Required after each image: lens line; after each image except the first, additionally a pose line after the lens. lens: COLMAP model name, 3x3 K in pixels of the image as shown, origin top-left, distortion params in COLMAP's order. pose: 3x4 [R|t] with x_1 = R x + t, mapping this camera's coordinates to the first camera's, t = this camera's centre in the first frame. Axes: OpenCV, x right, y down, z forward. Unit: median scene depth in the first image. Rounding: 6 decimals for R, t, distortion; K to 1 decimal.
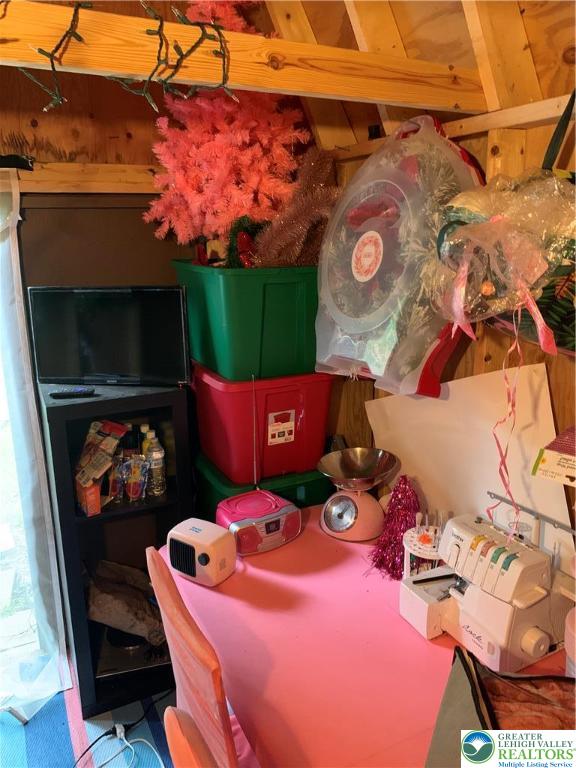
lens RADIAL K [[598.0, 0, 288.4], [0, 598.0, 384.0], [0, 0, 1]] dist [0.007980, -0.006399]
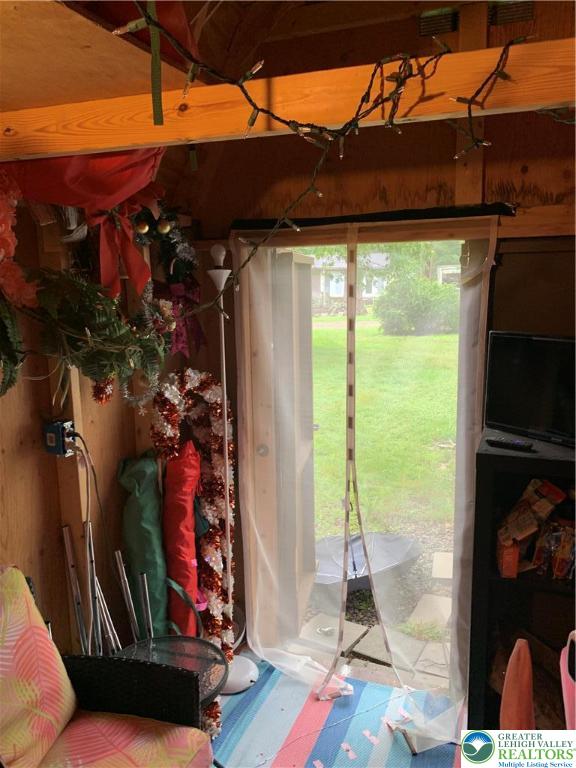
lens RADIAL K [[598.0, 0, 287.8], [0, 598.0, 383.0], [0, 0, 1]] dist [0.007980, -0.006399]
pose [[0.672467, 0.131930, -0.728274, 0.081178], [-0.182321, 0.983191, 0.009760, -0.024075], [0.717320, 0.126216, 0.685217, 0.081073]]
